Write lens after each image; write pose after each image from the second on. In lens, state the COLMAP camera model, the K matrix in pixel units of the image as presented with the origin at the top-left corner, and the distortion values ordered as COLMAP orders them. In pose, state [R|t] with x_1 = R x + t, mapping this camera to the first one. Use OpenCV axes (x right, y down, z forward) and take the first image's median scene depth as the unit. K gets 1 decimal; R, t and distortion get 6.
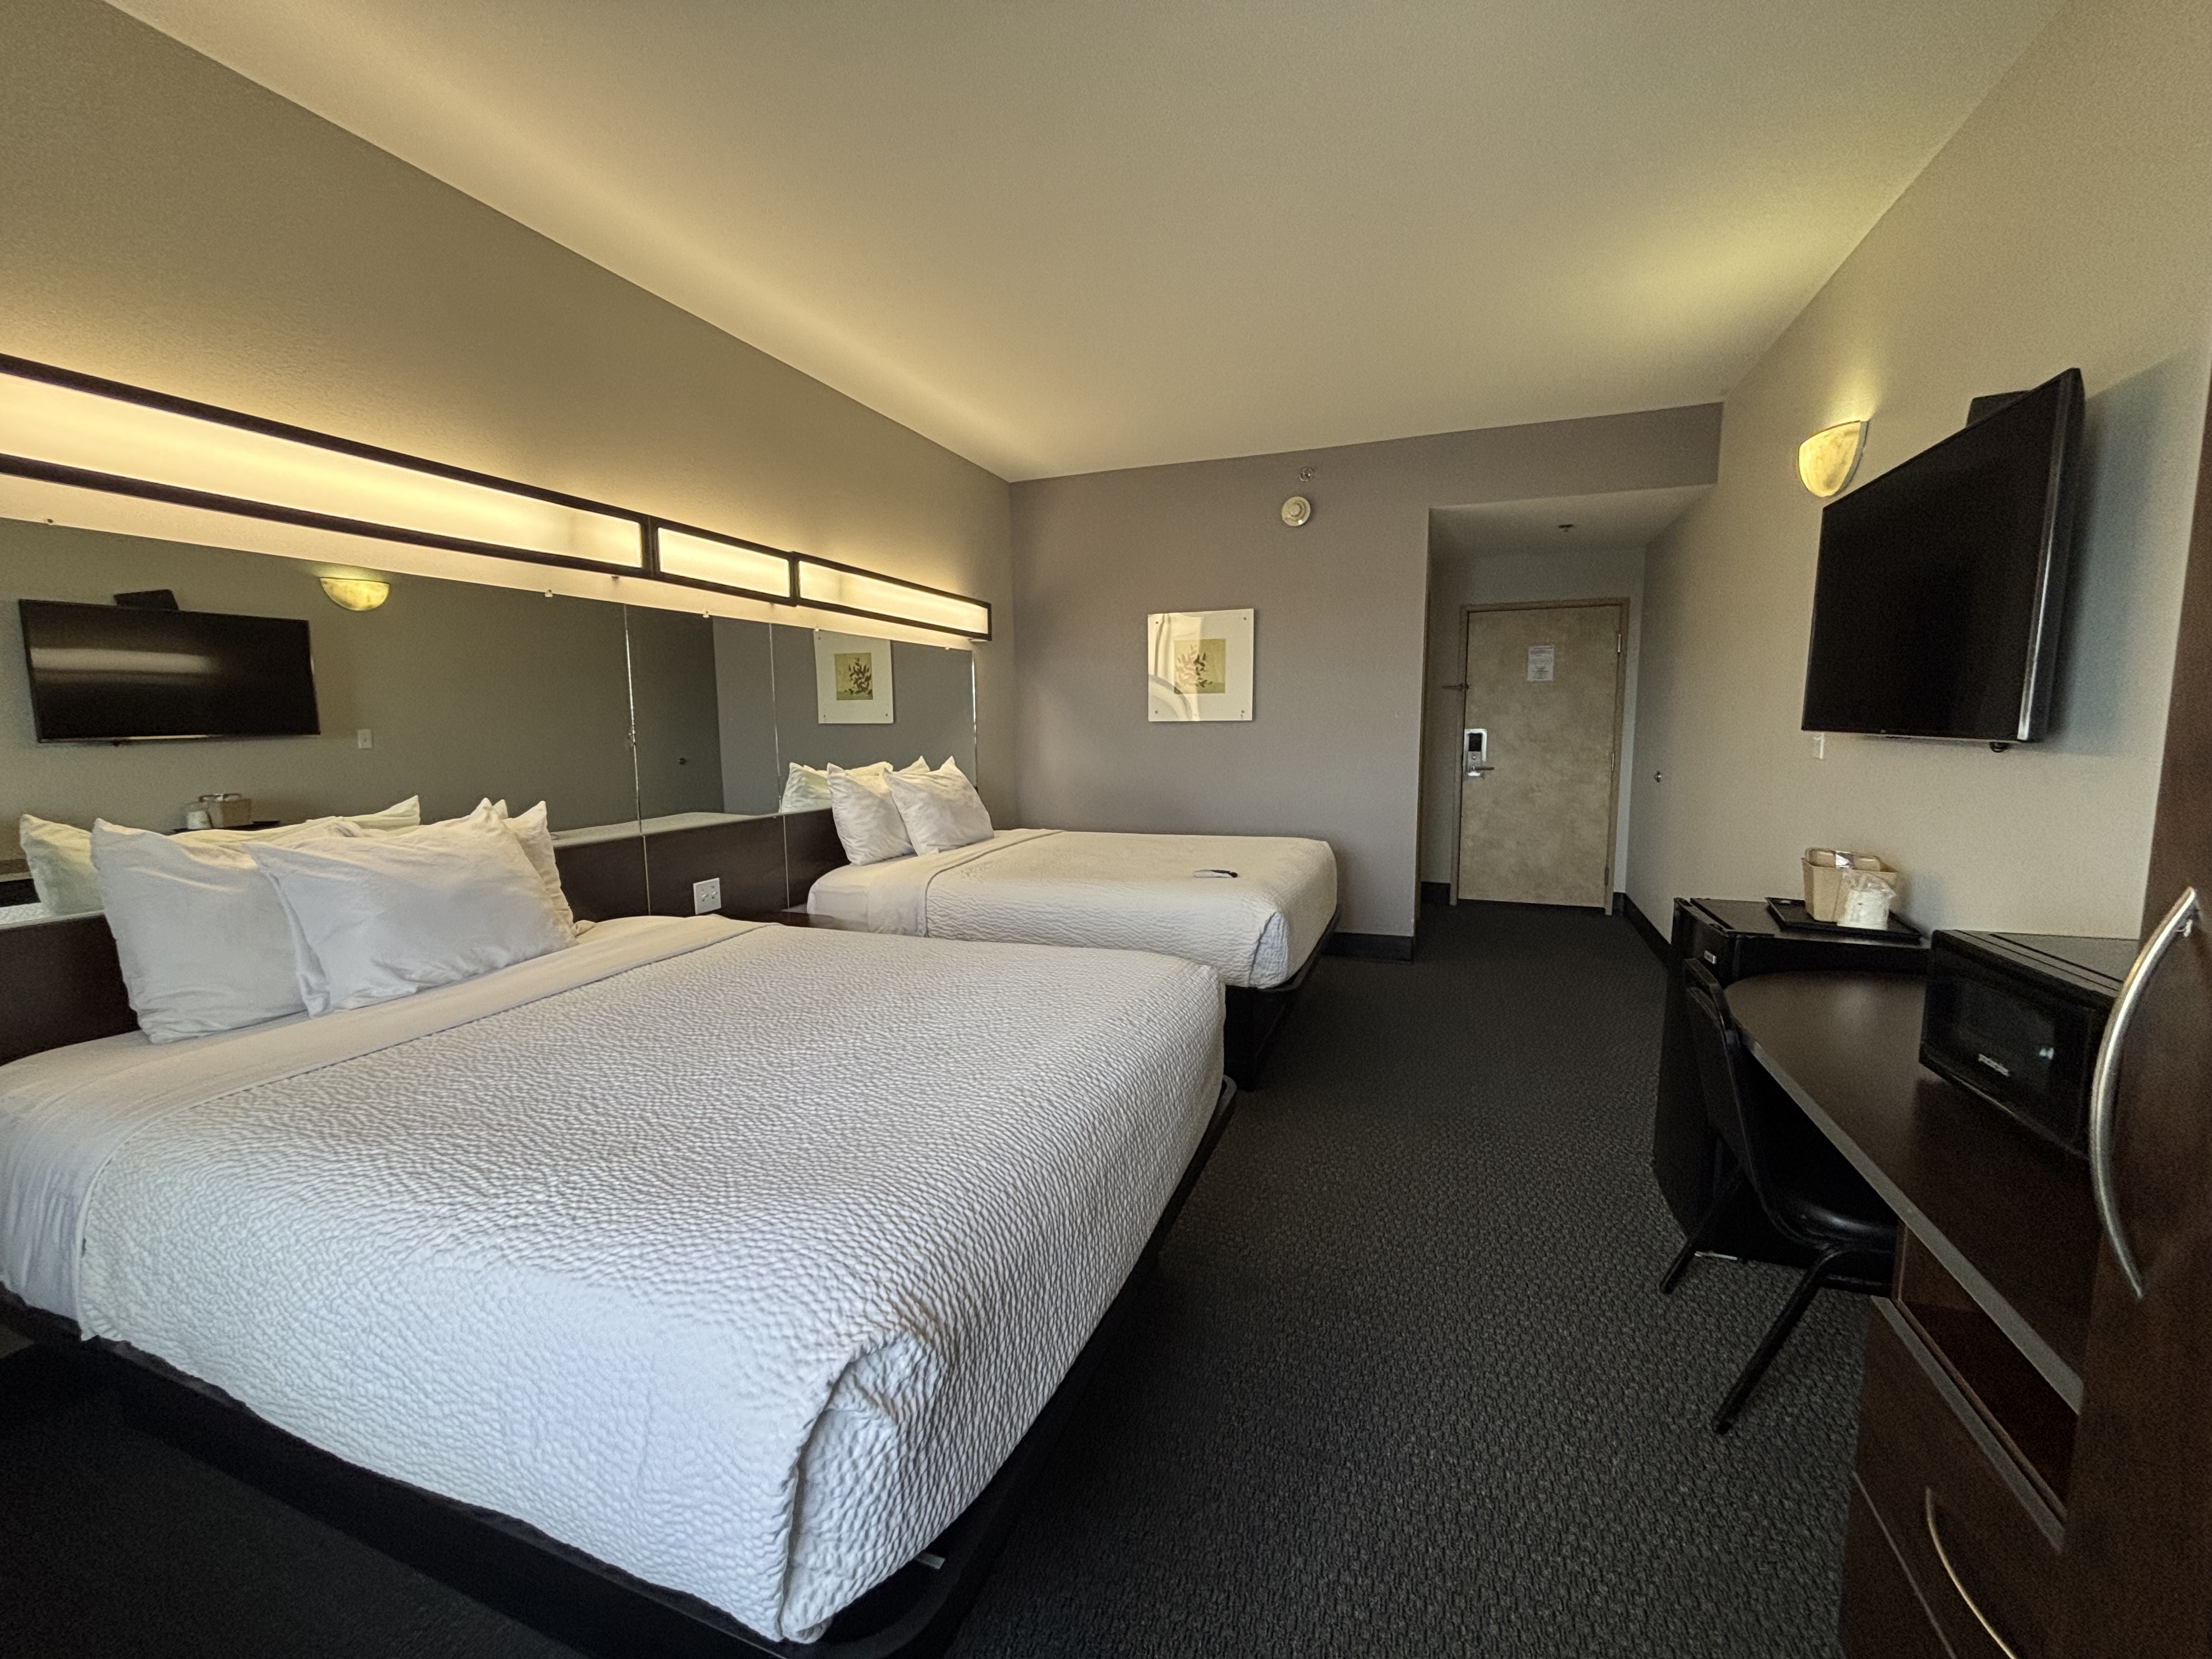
lens RADIAL K [[876.4, 0, 1113.8], [0, 876.4, 826.4], [0, 0, 1]] dist [-0.002024, -0.000250]
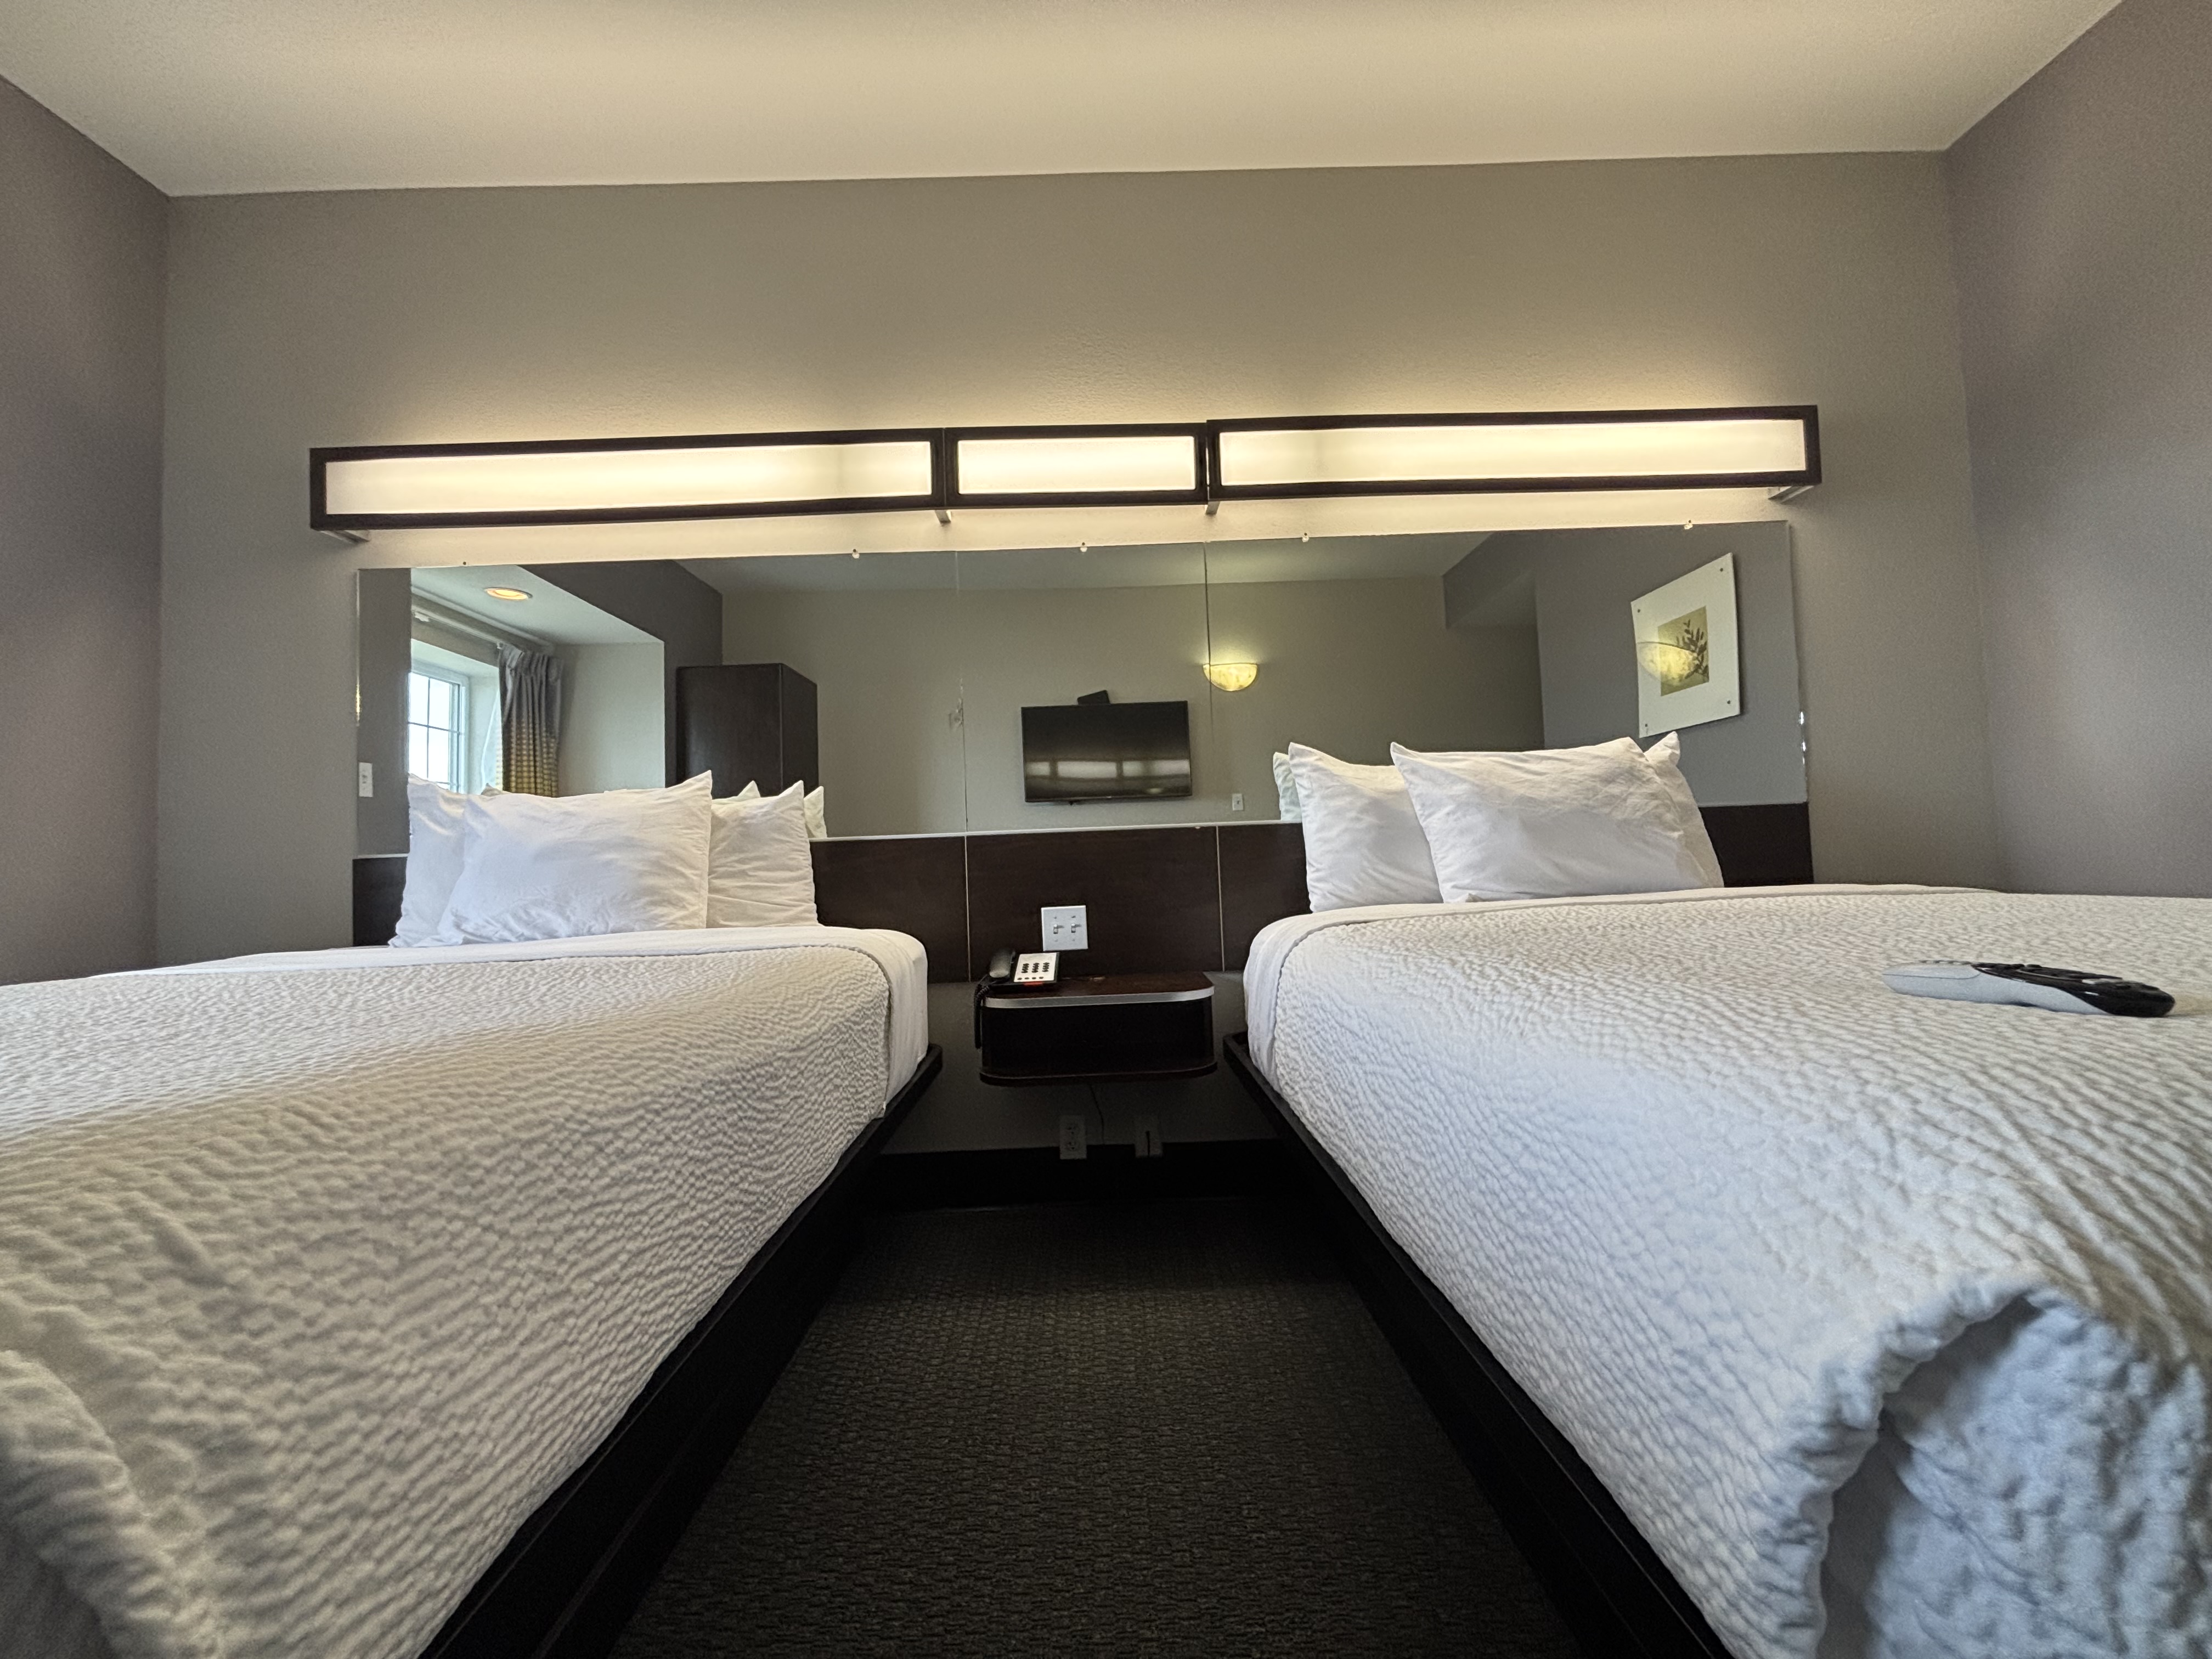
lens RADIAL K [[893.3, 0, 1108.2], [0, 893.3, 825.2], [0, 0, 1]] dist [0.000303, -0.000016]
pose [[0.365351, -0.050603, -0.929494, 0.196457], [-0.074851, 0.993691, -0.083520, 0.045352], [0.927856, 0.100087, 0.359258, 0.659071]]
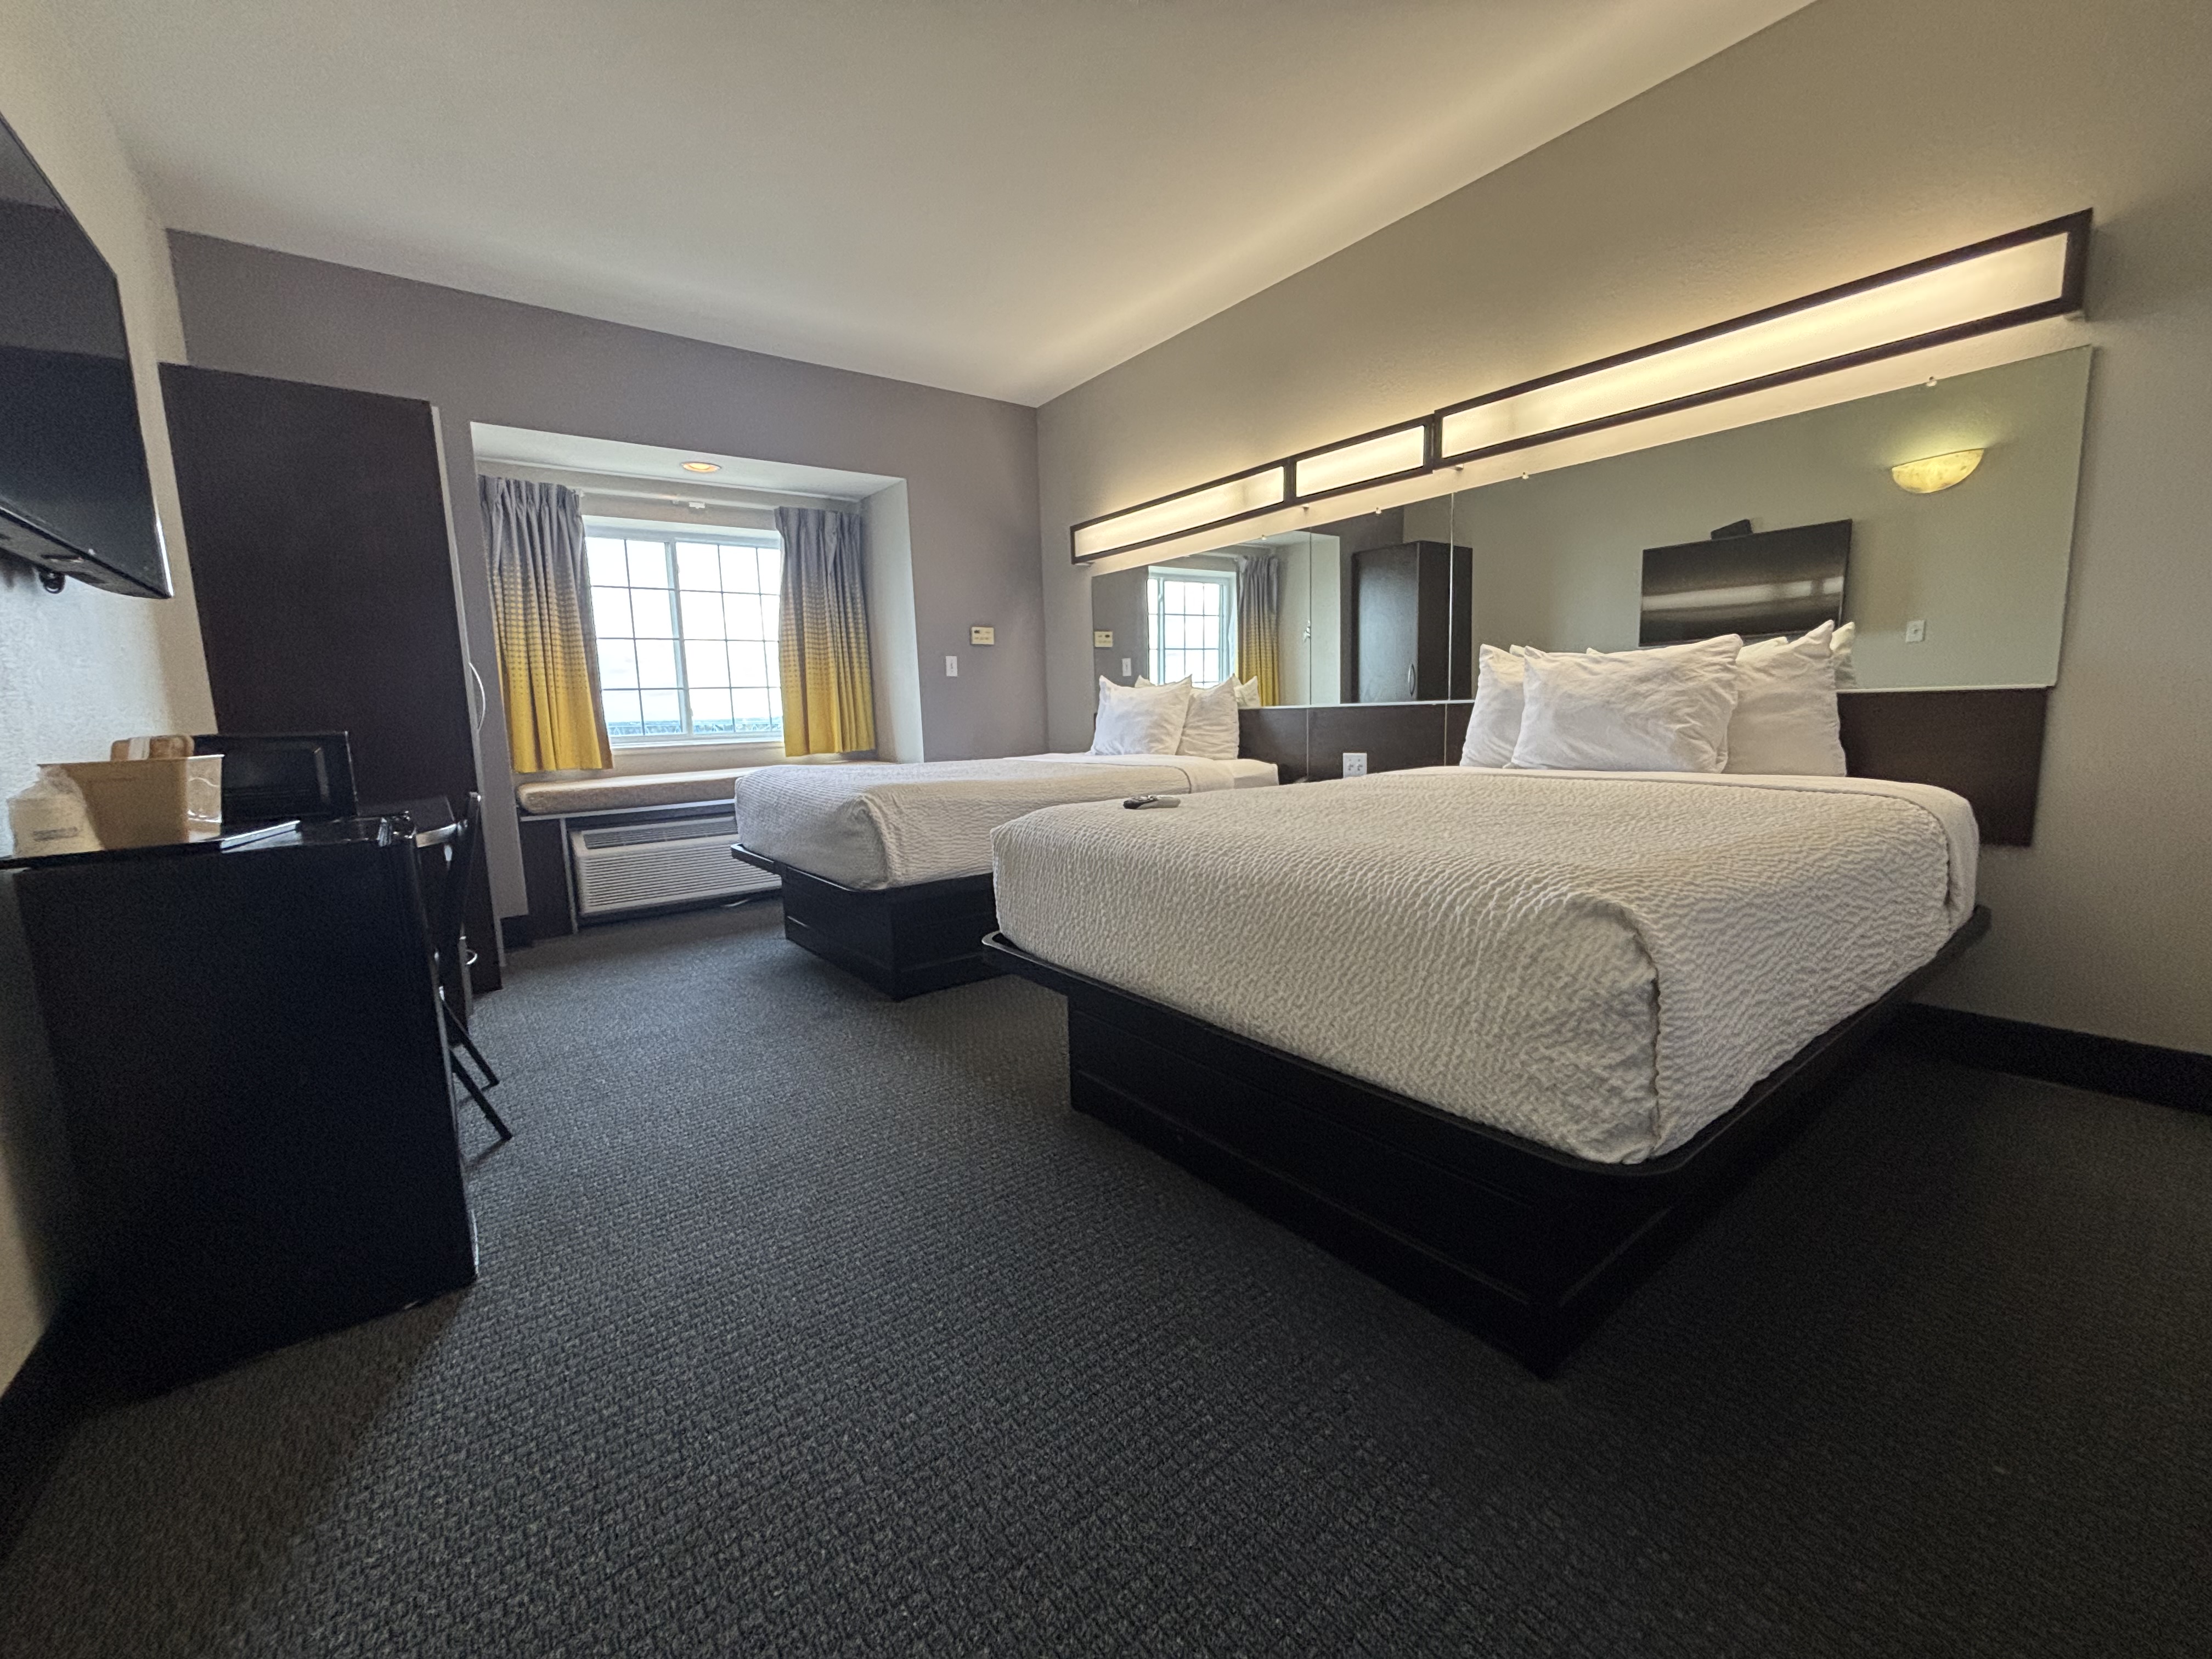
lens RADIAL K [[876.4, 0, 1113.8], [0, 876.4, 826.4], [0, 0, 1]] dist [-0.002024, -0.000250]
pose [[-0.525196, 0.138984, -0.839555, 0.578541], [-0.064503, 0.977233, 0.202127, -0.048007], [0.848533, 0.160310, -0.504274, 1.136791]]
